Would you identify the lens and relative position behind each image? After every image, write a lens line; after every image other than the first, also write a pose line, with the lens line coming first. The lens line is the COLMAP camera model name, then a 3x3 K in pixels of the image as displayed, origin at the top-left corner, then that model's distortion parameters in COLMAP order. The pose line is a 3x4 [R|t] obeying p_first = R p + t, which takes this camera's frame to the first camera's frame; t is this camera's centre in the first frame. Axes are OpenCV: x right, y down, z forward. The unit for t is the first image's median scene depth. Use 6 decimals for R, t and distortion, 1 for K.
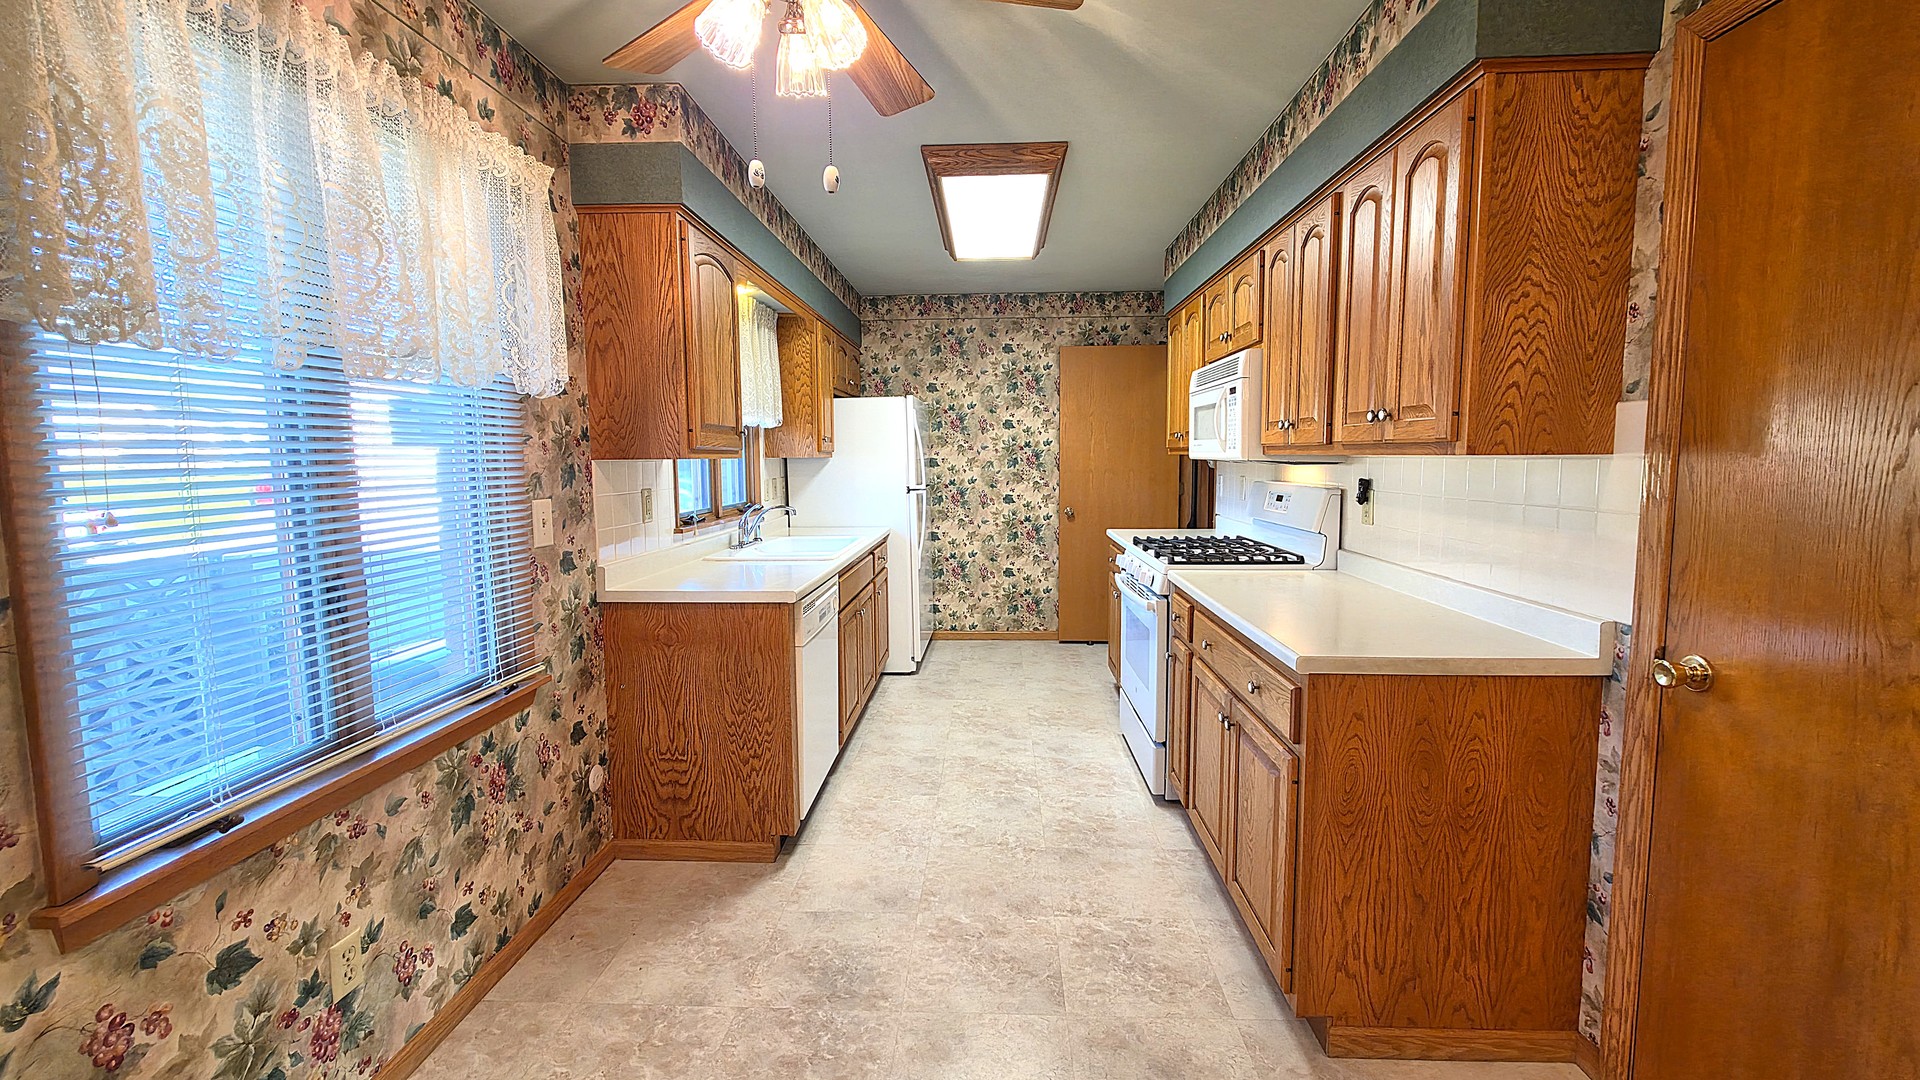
lens RADIAL K [[777.4, 0, 968.6], [0, 777.4, 527.2], [0, 0, 1]] dist [-0.000713, -0.000148]
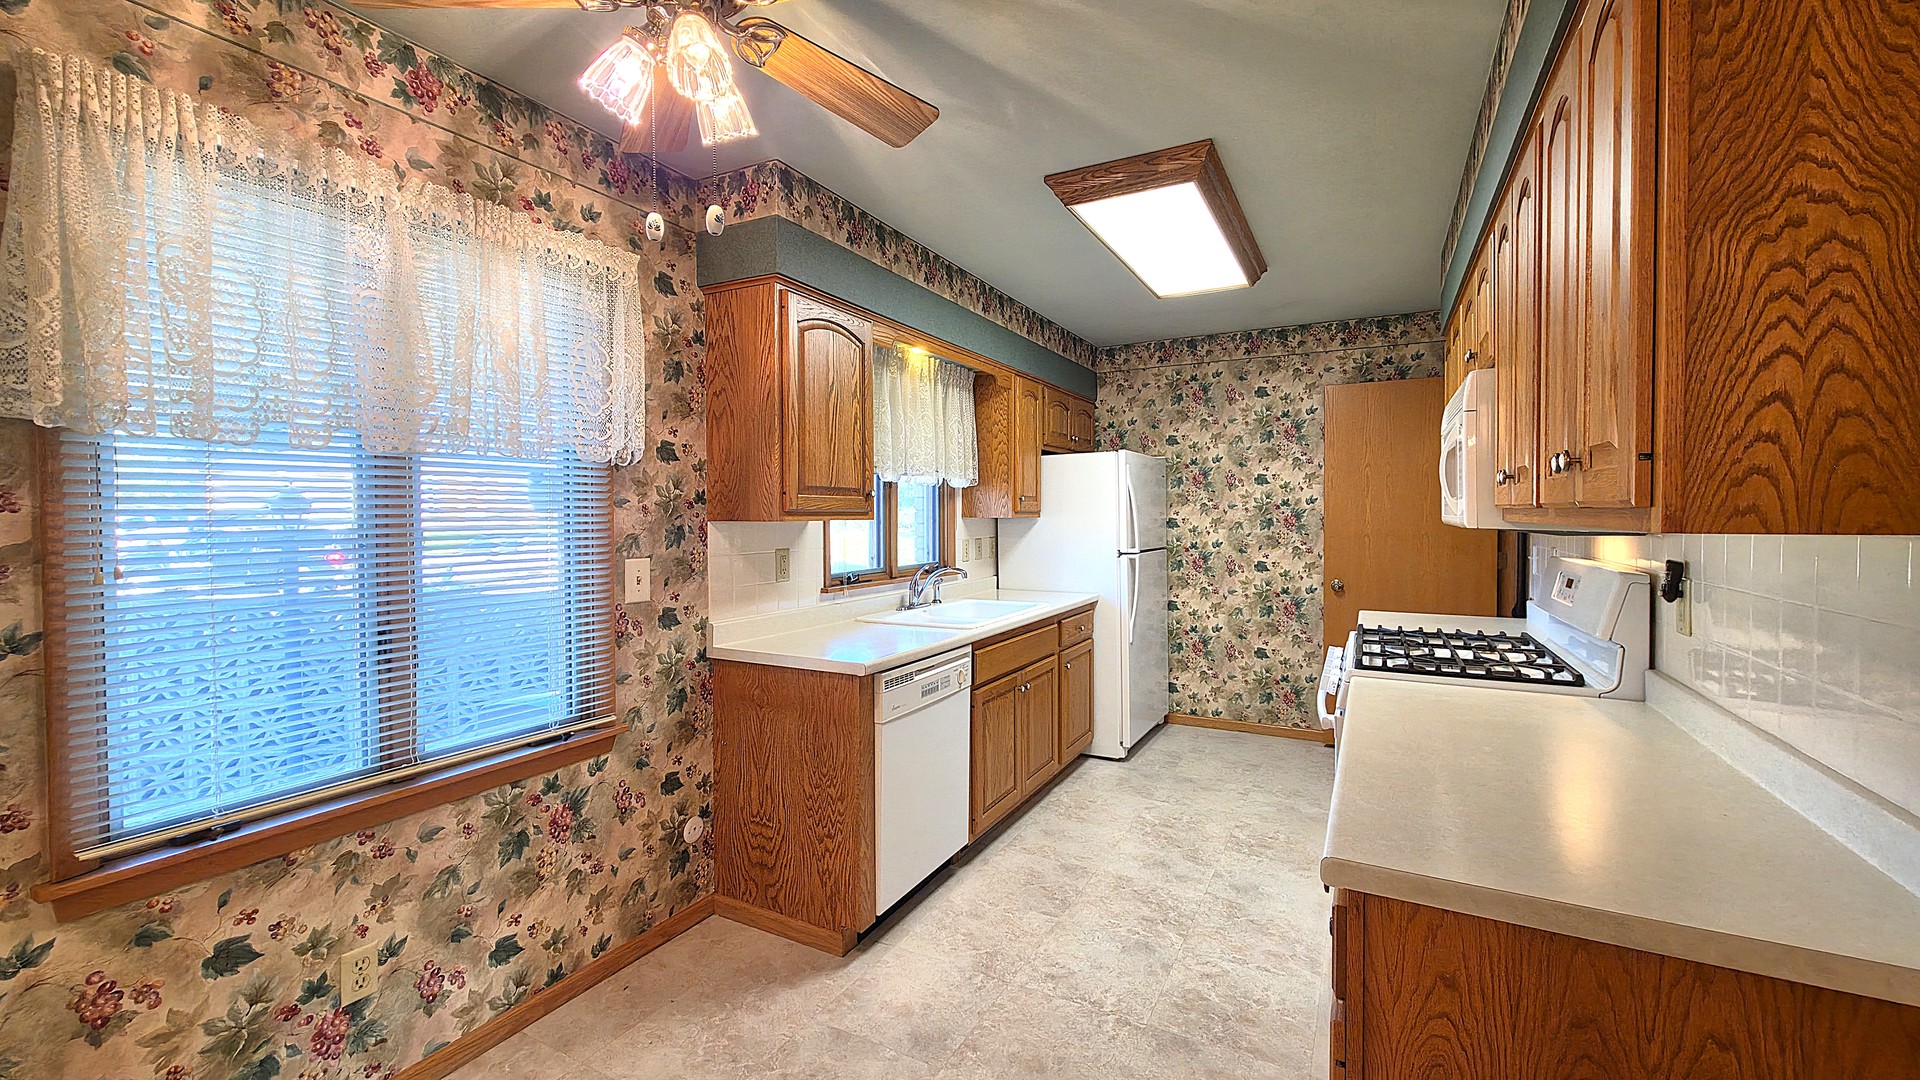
lens RADIAL K [[777.4, 0, 960.7], [0, 777.4, 526.6], [0, 0, 1]] dist [-0.000713, -0.000148]
pose [[0.898956, 0.011243, -0.437895, 0.279950], [-0.042956, 0.997115, -0.062585, -0.027441], [0.435928, 0.075071, 0.896845, 0.198224]]
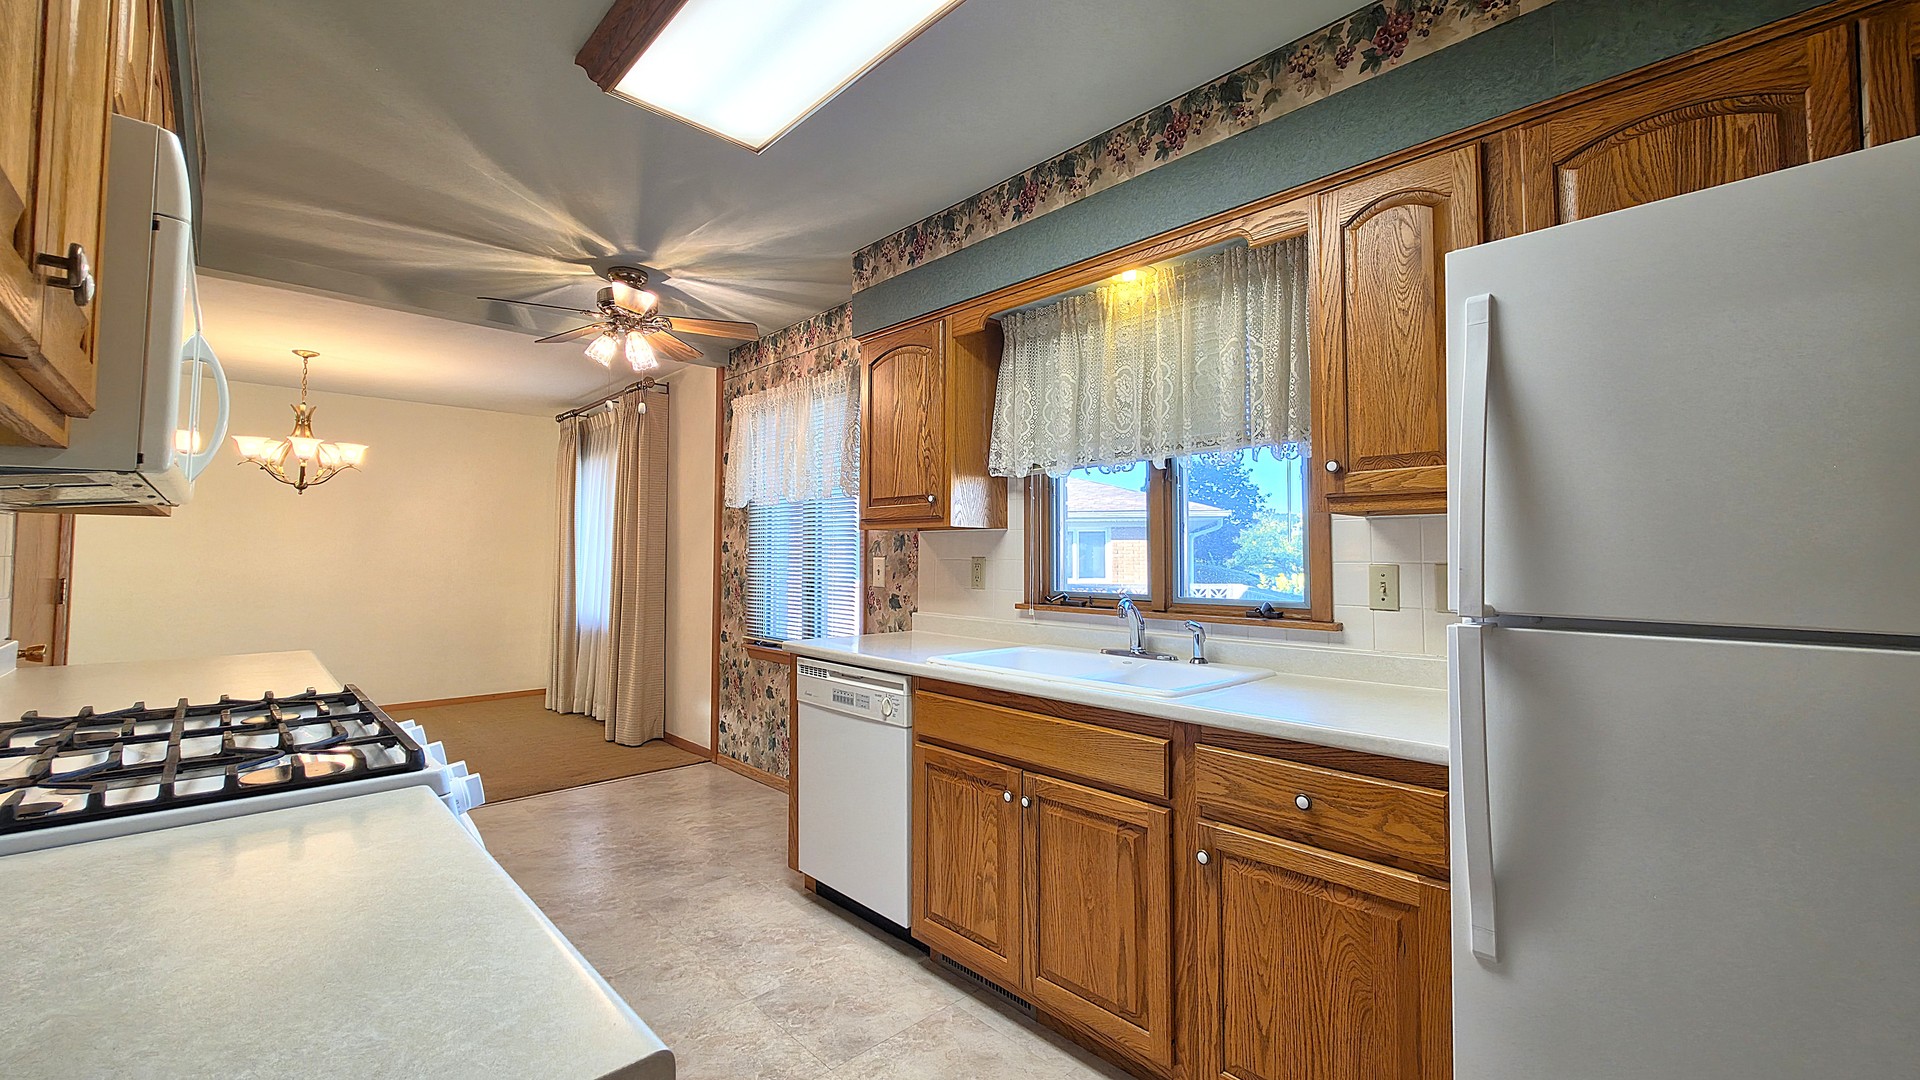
lens RADIAL K [[777.4, 0, 958.8], [0, 777.4, 524.1], [0, 0, 1]] dist [-0.000713, -0.000148]
pose [[-0.705387, -0.027489, -0.708289, 0.407533], [-0.065392, 0.997510, 0.026411, -0.136037], [0.705800, 0.064946, -0.705428, 1.945849]]
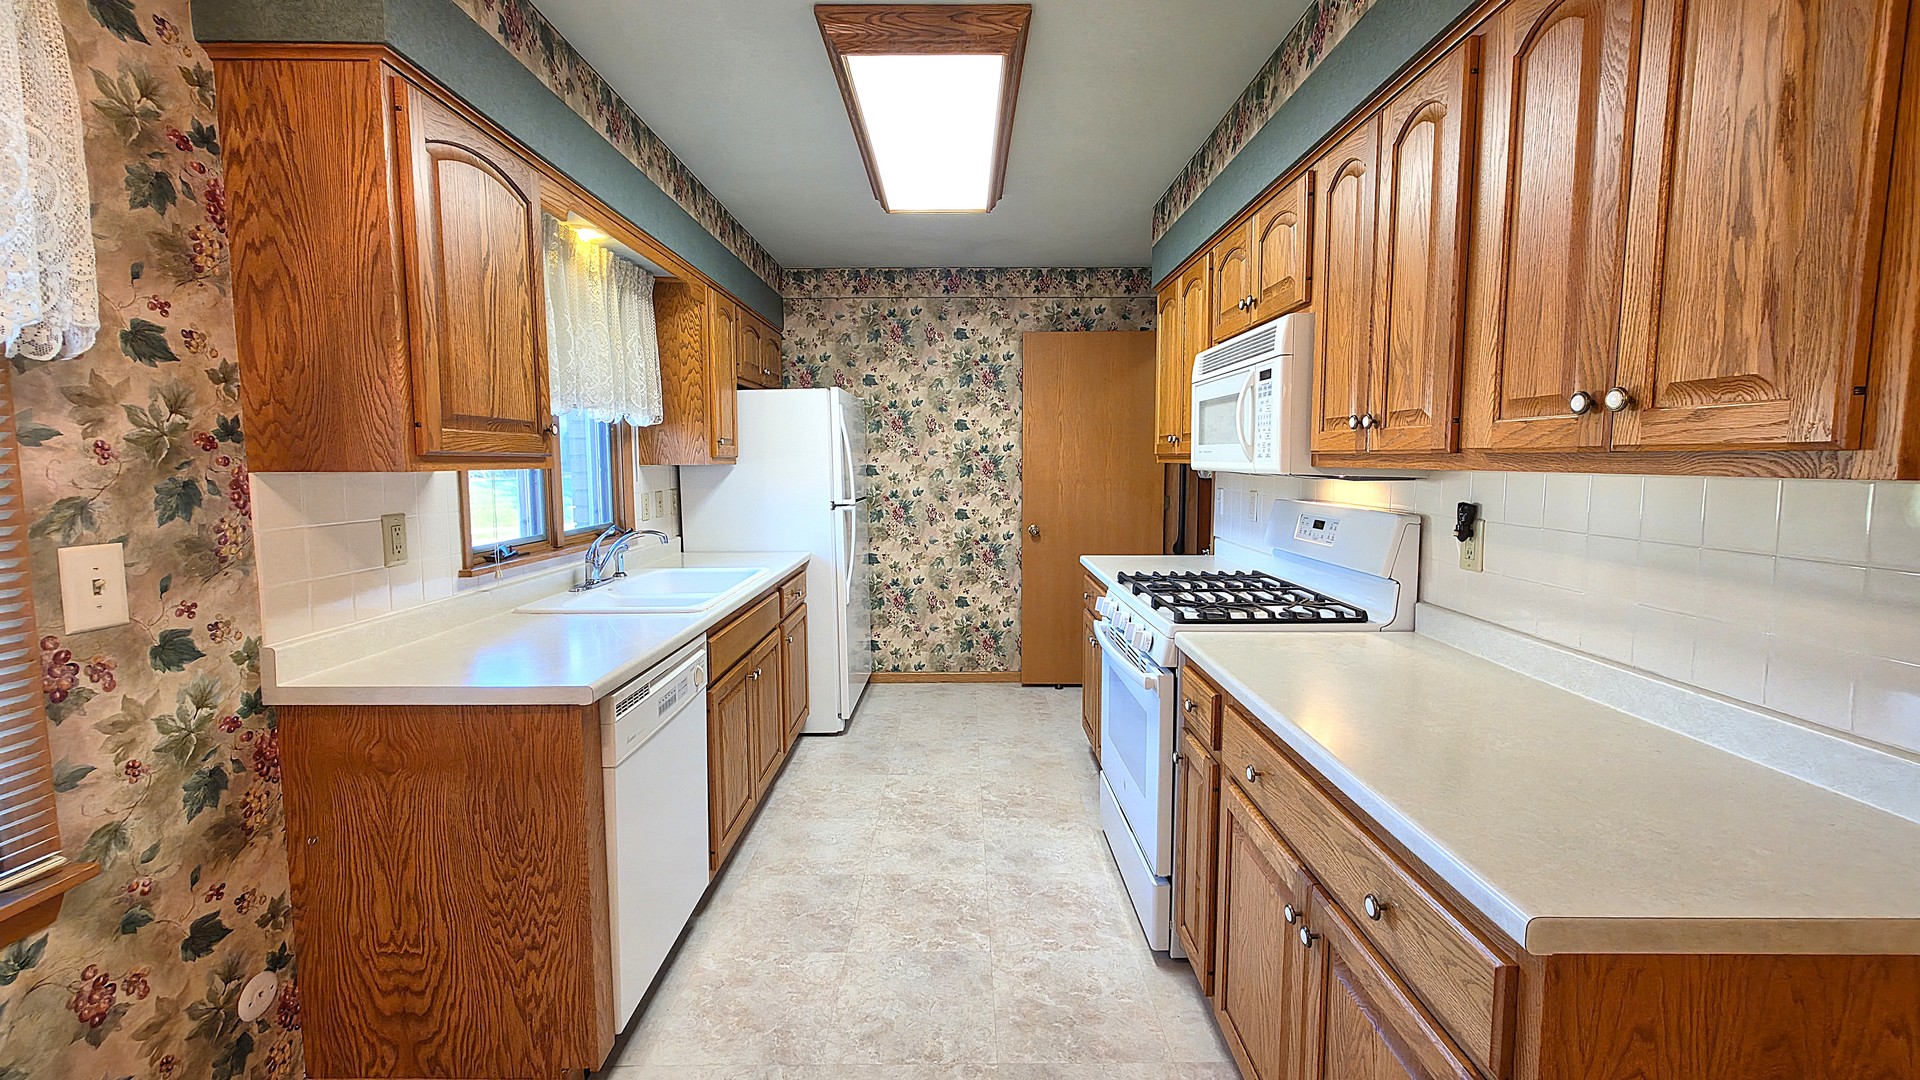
lens RADIAL K [[777.4, 0, 968.9], [0, 777.4, 527.3], [0, 0, 1]] dist [-0.000713, -0.000148]
pose [[0.998980, 0.000513, 0.045159, 0.047243], [-0.000283, 0.999987, -0.005098, -0.039801], [-0.045161, 0.005080, 0.998967, 0.361399]]
